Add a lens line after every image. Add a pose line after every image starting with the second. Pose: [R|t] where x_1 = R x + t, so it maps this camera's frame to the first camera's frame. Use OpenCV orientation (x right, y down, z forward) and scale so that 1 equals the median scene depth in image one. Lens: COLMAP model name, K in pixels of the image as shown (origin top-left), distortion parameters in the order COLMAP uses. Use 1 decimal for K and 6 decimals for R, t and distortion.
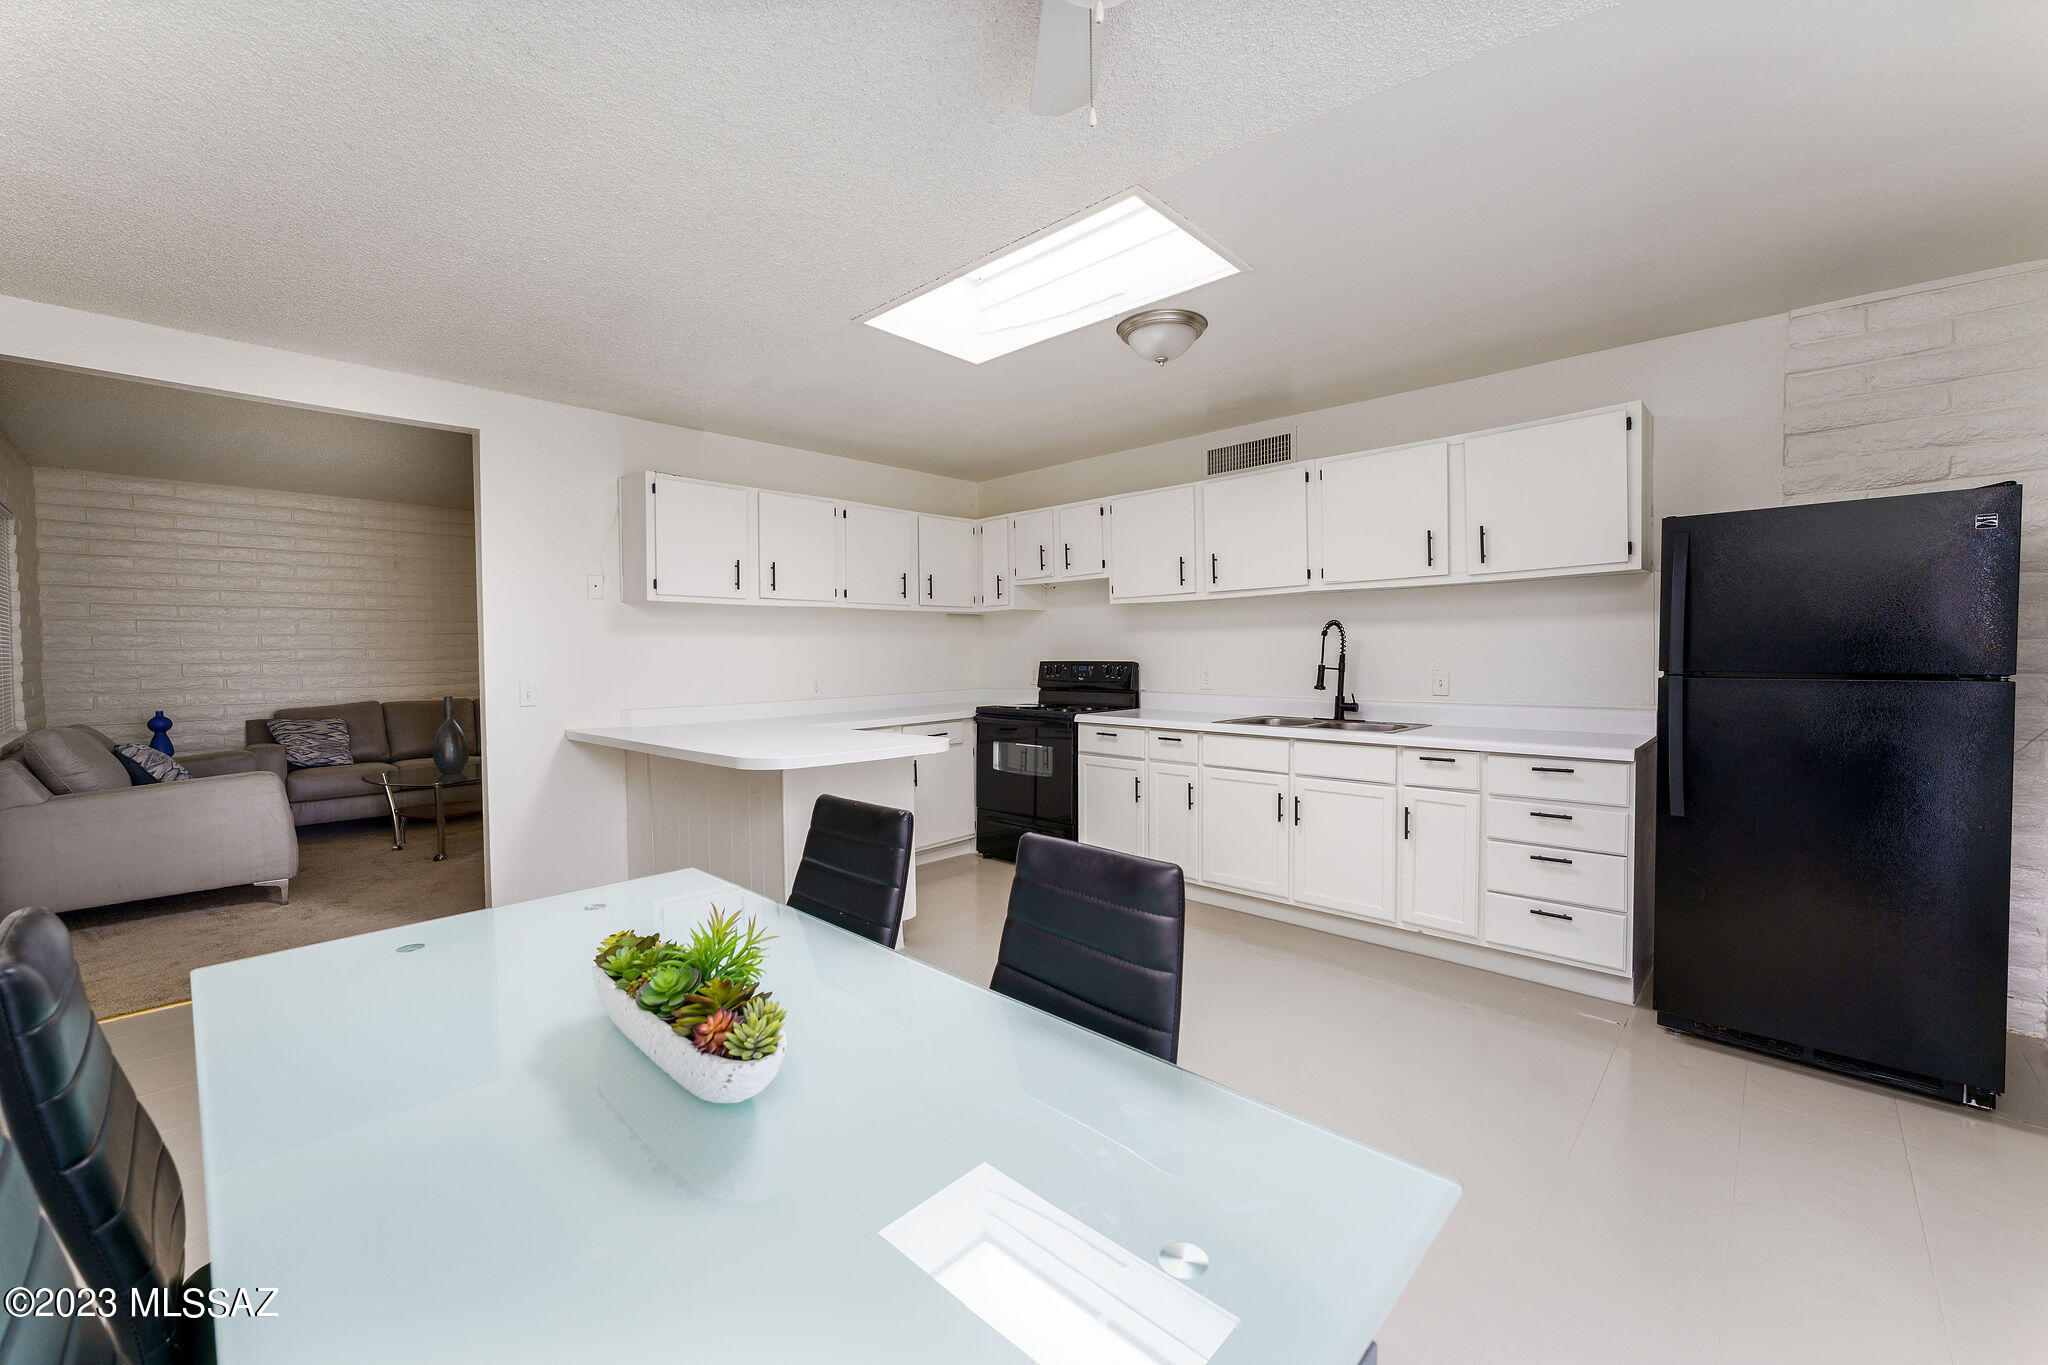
lens RADIAL K [[808.8, 0, 1020.8], [0, 808.8, 679.6], [0, 0, 1]] dist [-0.002903, 0.000267]
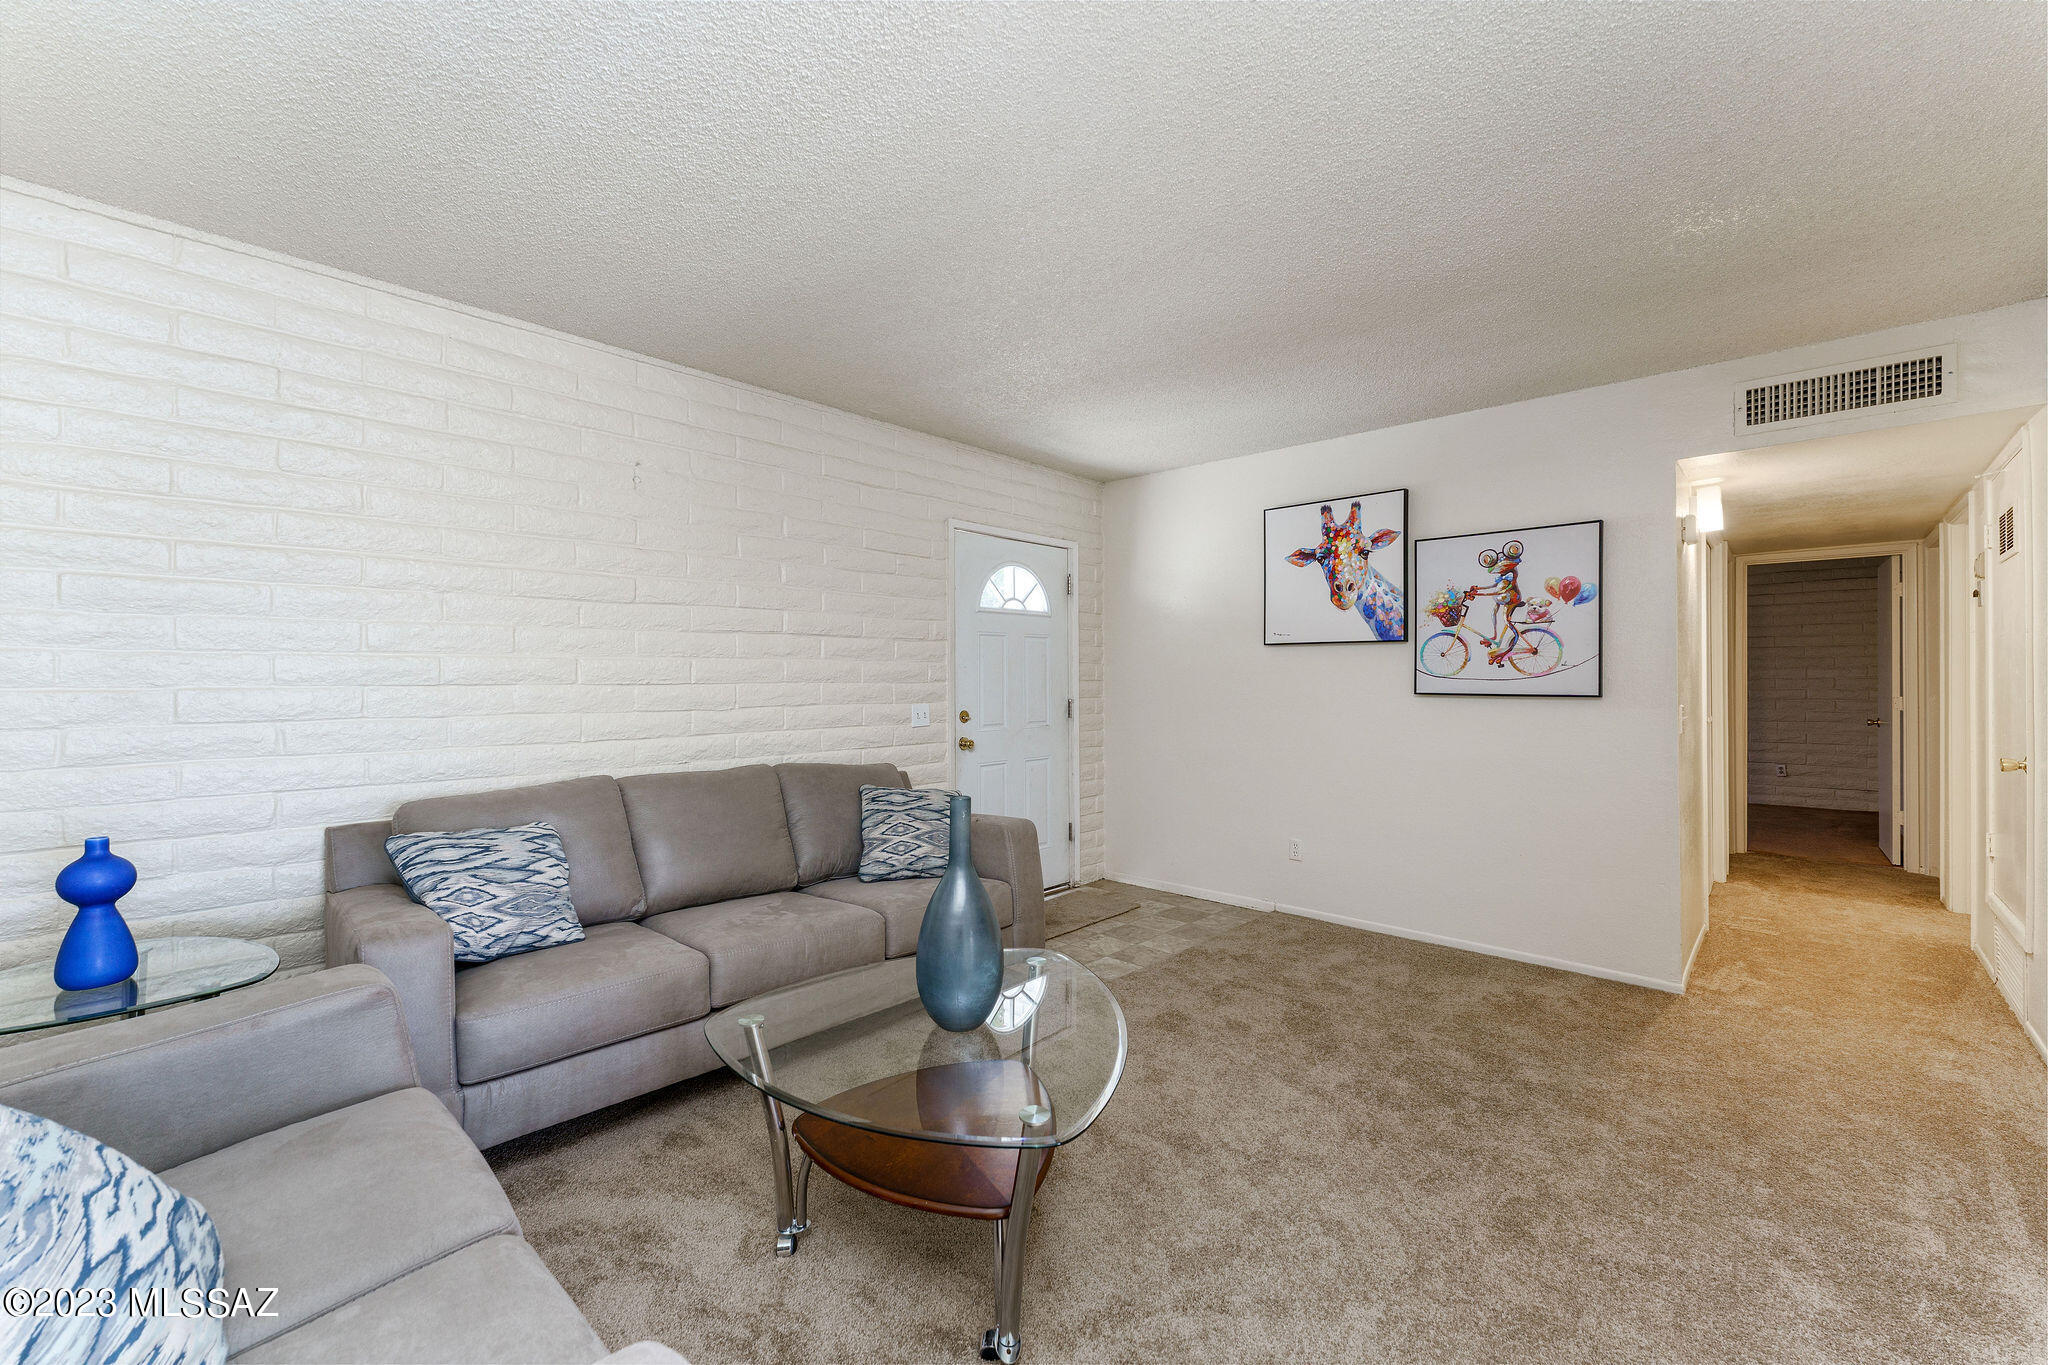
lens RADIAL K [[808.8, 0, 1027.2], [0, 808.8, 678.7], [0, 0, 1]] dist [-0.002903, 0.000267]
pose [[0.999672, 0.023015, 0.011236, -0.618578], [-0.022695, 0.999354, -0.027856, -0.021141], [-0.011870, 0.027592, 0.999549, 0.591954]]
